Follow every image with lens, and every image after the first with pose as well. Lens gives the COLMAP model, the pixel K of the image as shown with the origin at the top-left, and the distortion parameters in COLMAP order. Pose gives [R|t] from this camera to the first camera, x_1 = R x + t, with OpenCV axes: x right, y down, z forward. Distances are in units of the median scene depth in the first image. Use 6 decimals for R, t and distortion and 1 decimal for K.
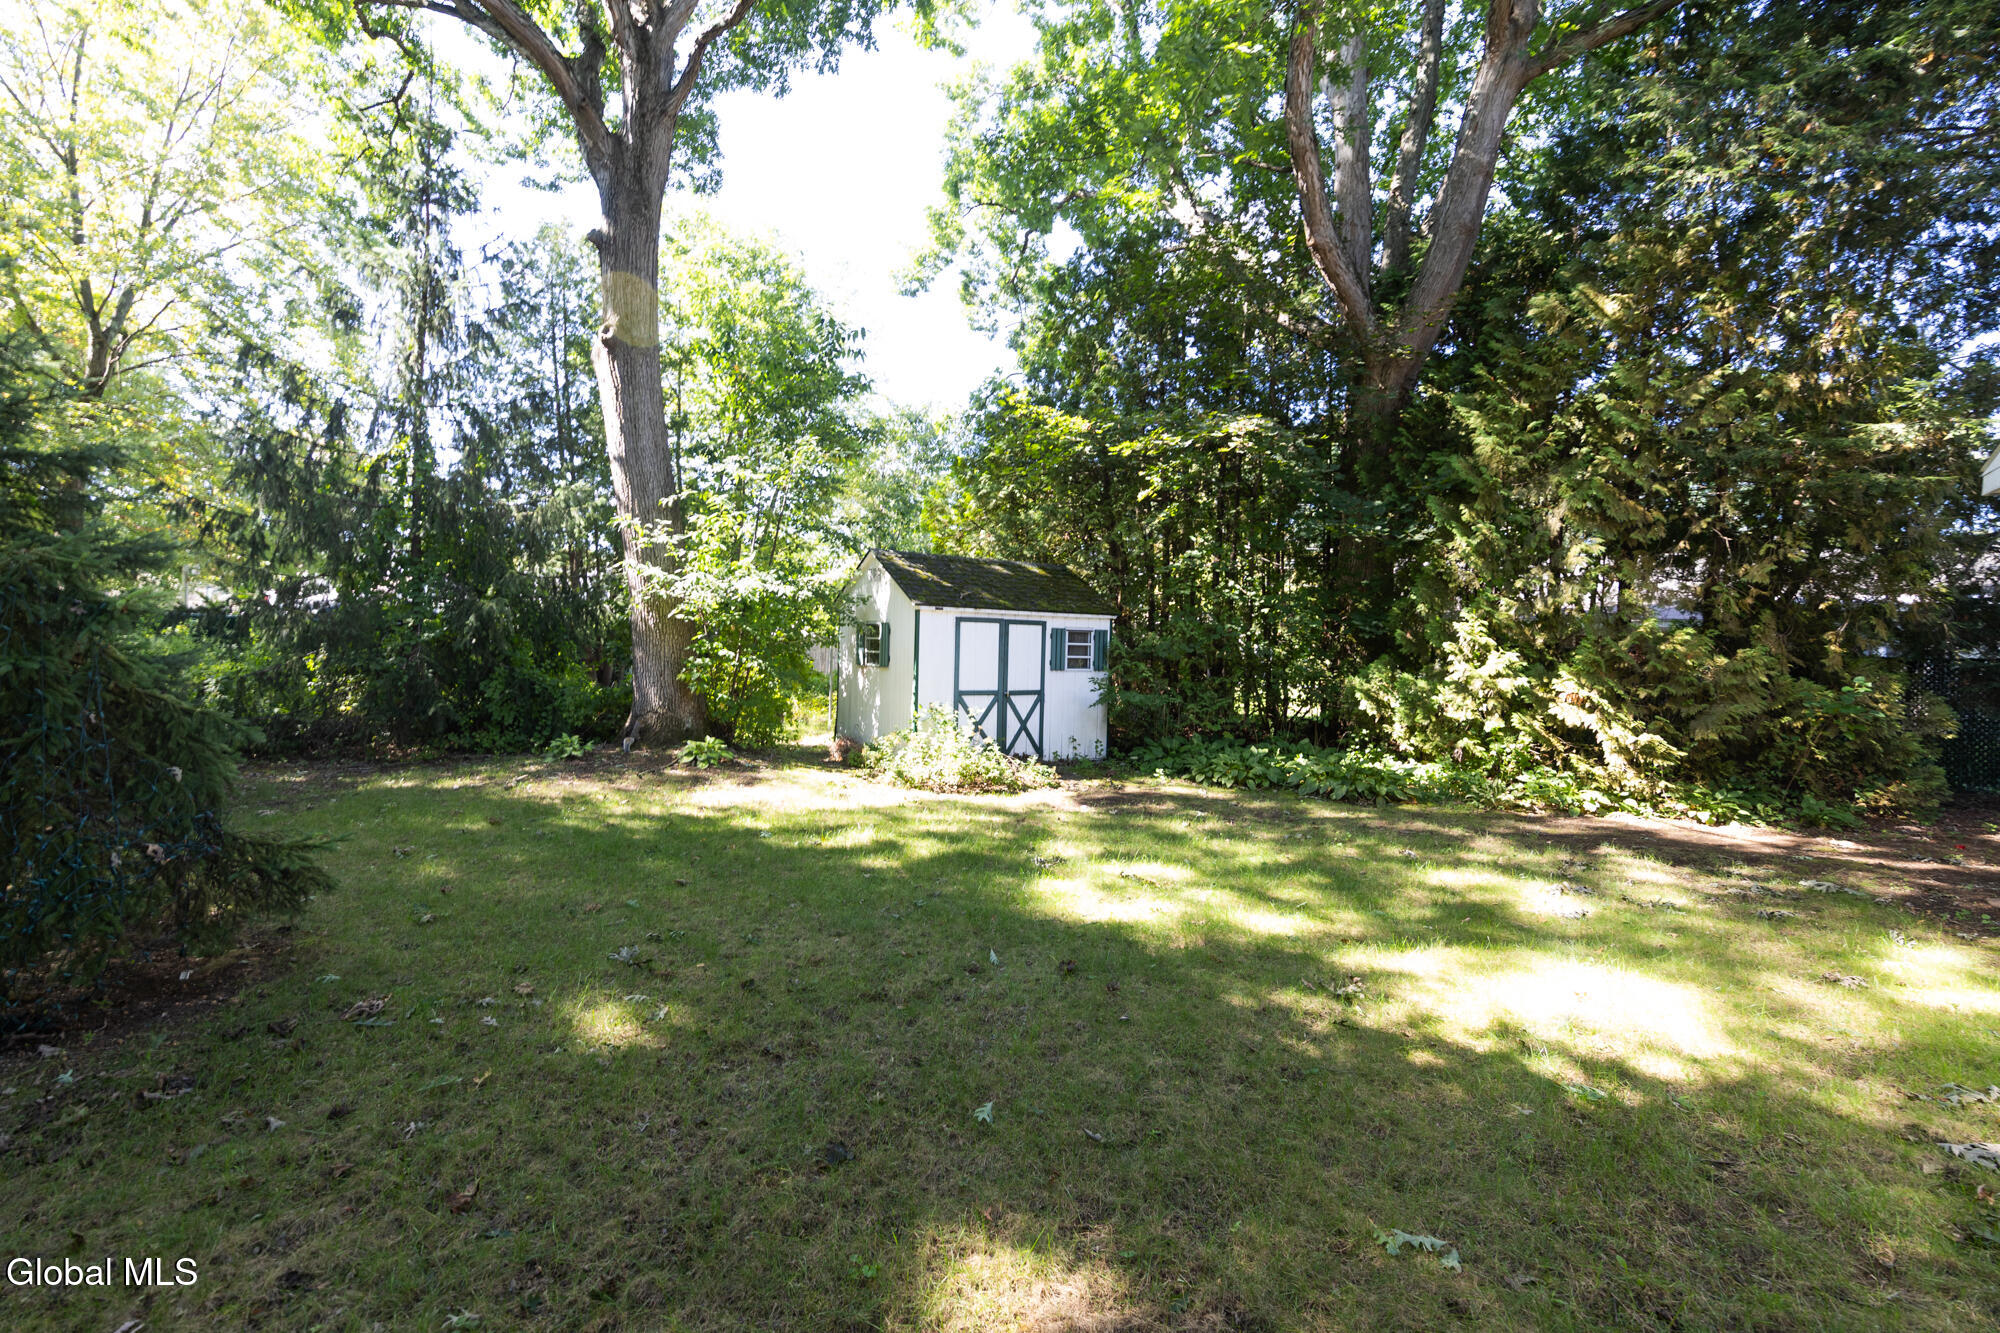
lens RADIAL K [[884.6, 0, 1000.0], [0, 884.6, 666.5], [0, 0, 1]] dist [0.018997, 0.000052]
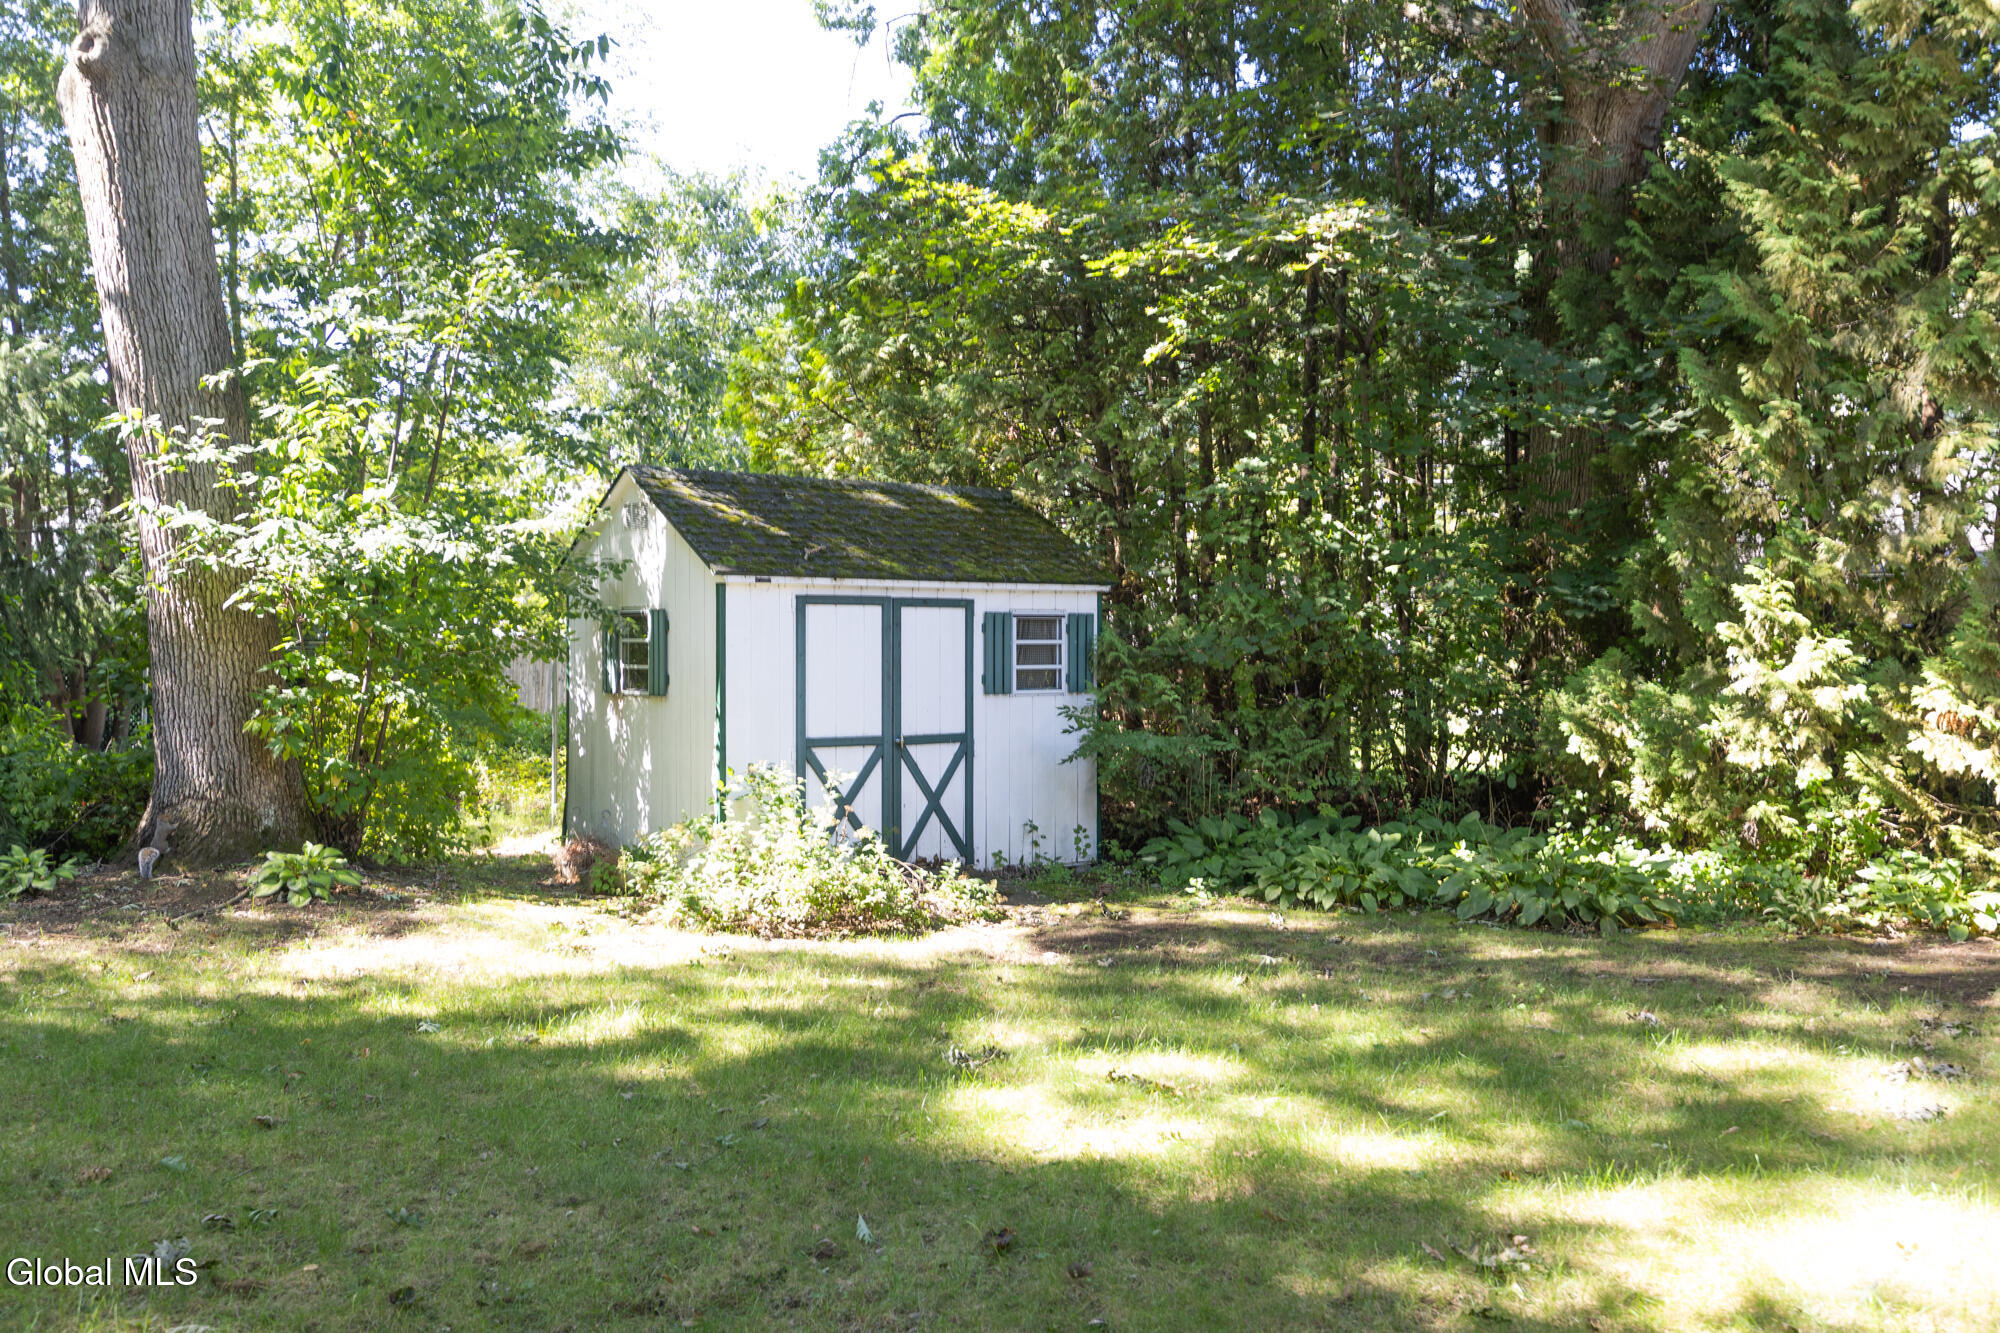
lens RADIAL K [[1757.9, 0, 1000.0], [0, 1757.9, 666.5], [0, 0, 1]] dist [0.014731, -0.005627]
pose [[0.997954, -0.024795, 0.058928, 0.007118], [0.025484, 0.999615, -0.010974, -0.000456], [-0.058633, 0.012454, 0.998202, -0.027159]]
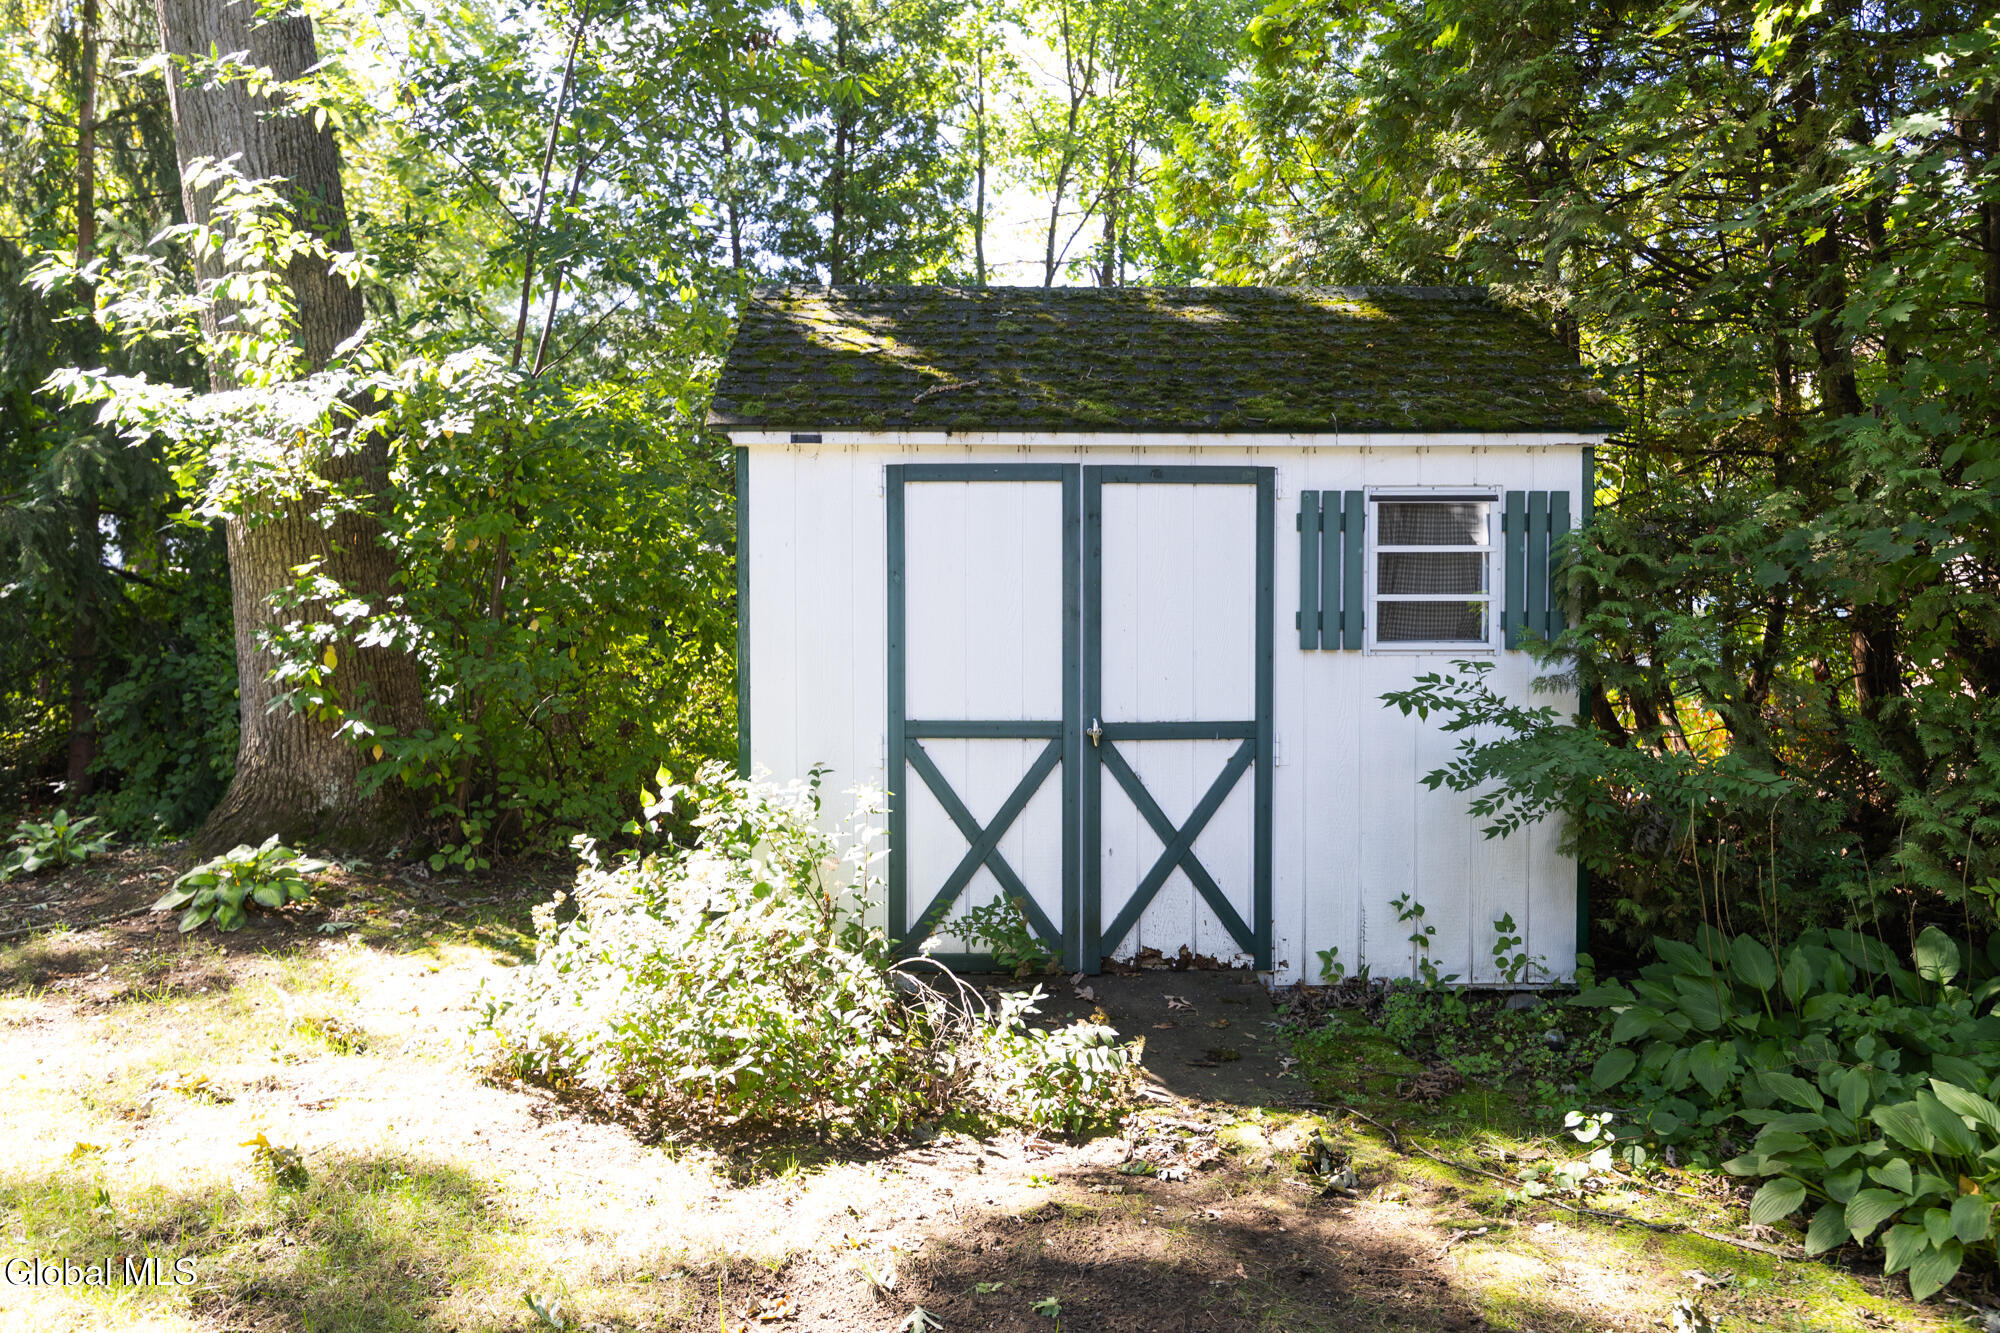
lens RADIAL K [[1523.4, 0, 1000.0], [0, 1523.4, 666.5], [0, 0, 1]] dist [0.000527, 0.000061]
pose [[0.838009, -0.009833, -0.545568, 0.265017], [0.006692, 0.999948, -0.007742, 0.014321], [0.545616, 0.002837, 0.838031, 0.633207]]
